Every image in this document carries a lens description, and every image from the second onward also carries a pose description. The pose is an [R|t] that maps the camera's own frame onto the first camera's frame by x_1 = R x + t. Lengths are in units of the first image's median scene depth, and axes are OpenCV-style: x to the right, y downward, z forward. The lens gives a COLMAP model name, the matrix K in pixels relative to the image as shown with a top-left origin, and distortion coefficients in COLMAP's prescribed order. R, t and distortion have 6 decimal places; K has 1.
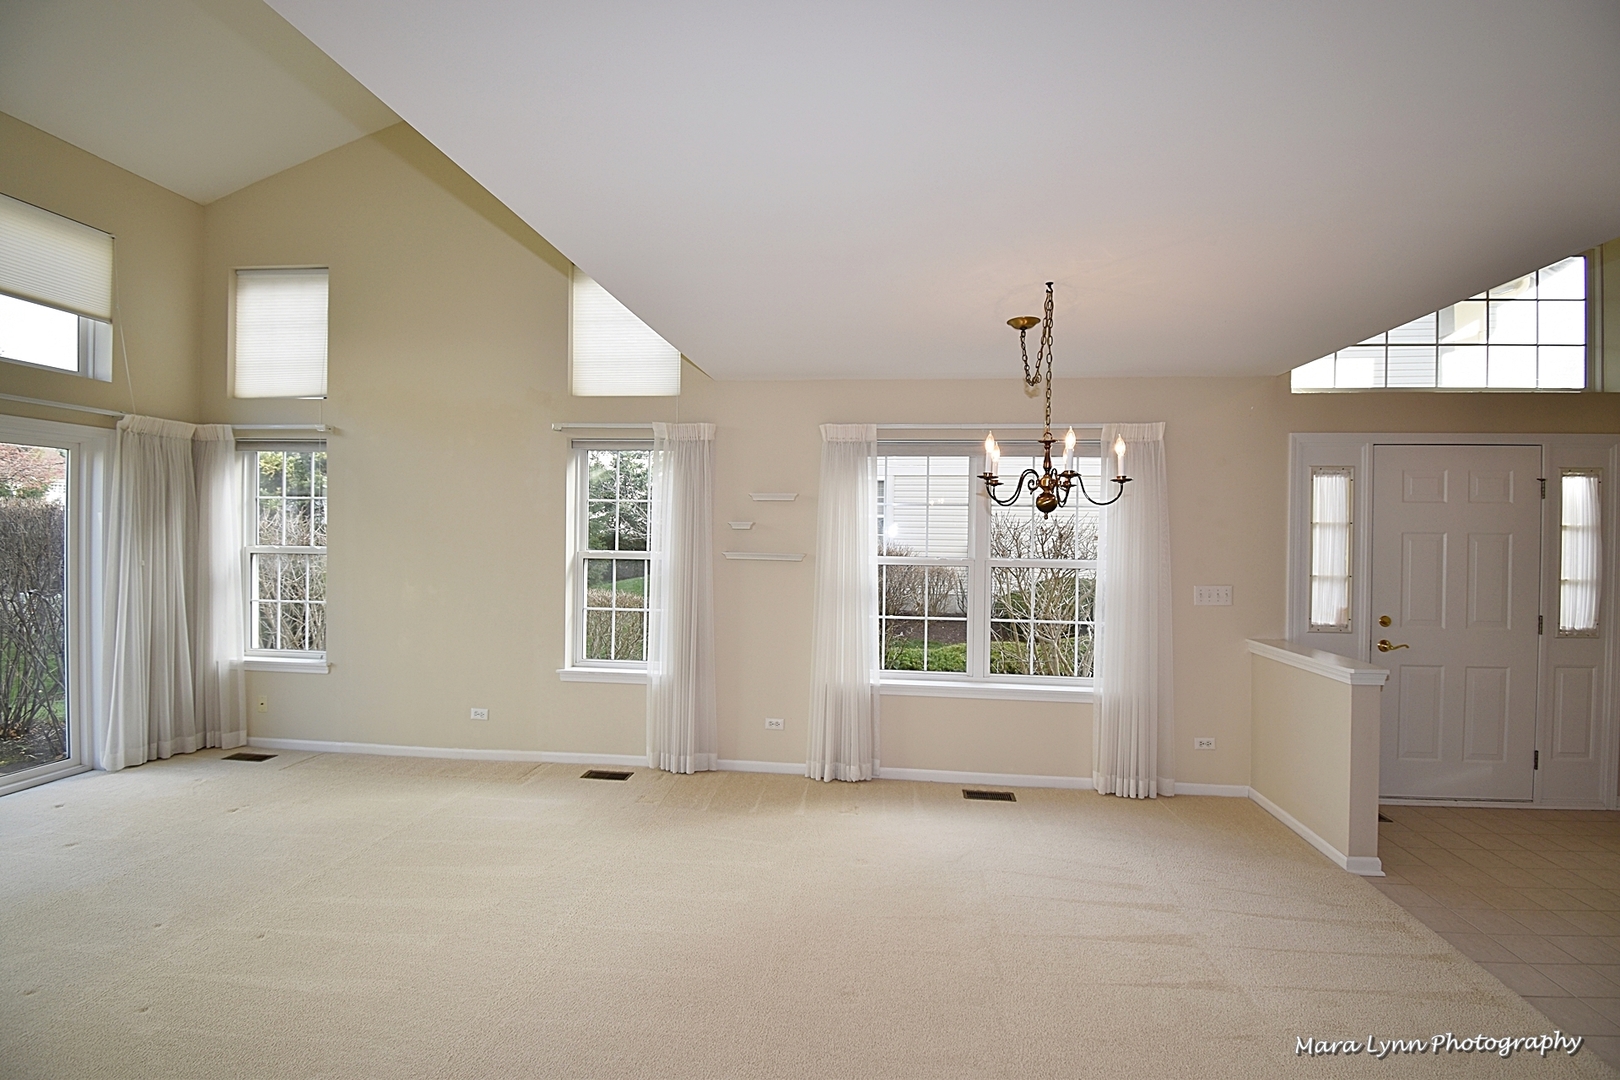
lens RADIAL K [[581.5, 0, 810.0], [0, 581.5, 540.0], [0, 0, 1]] dist [-0.000335, -0.000063]
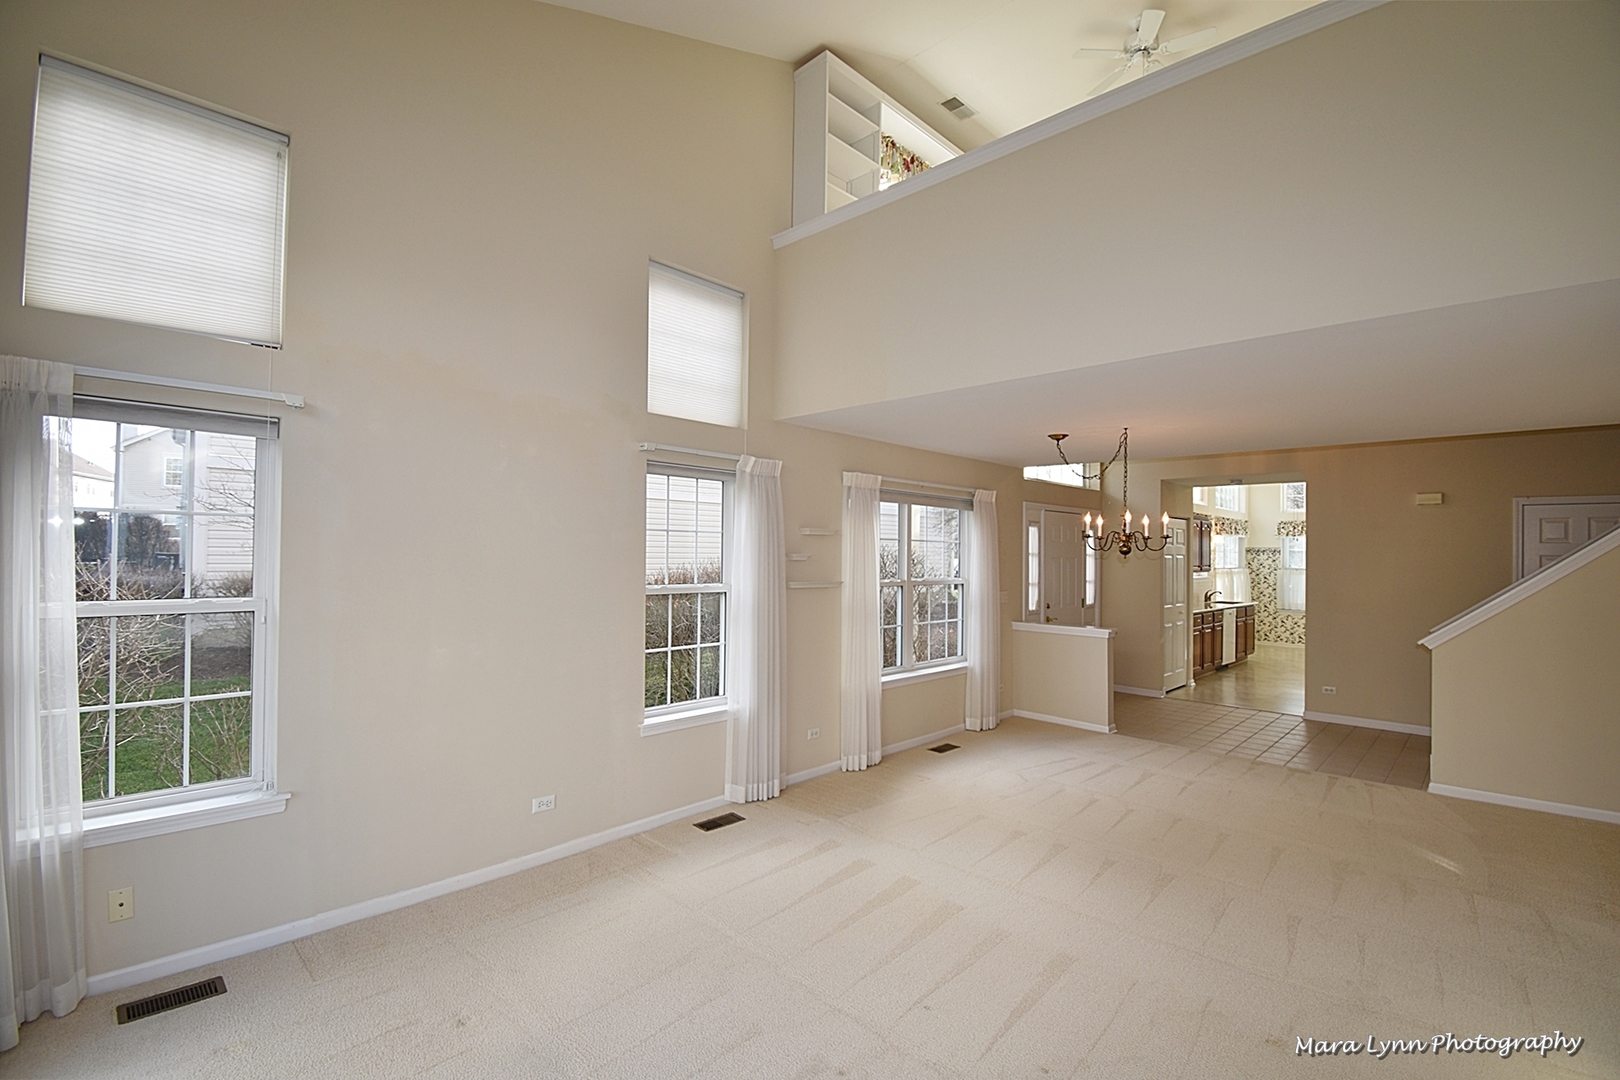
lens RADIAL K [[719.8, 0, 829.4], [0, 719.8, 543.5], [0, 0, 1]] dist [0.043328, -0.034198]
pose [[0.629605, 0.005792, 0.776893, -1.089745], [0.017287, 0.999620, -0.021462, -0.018307], [-0.776723, 0.026943, 0.629266, 0.092253]]
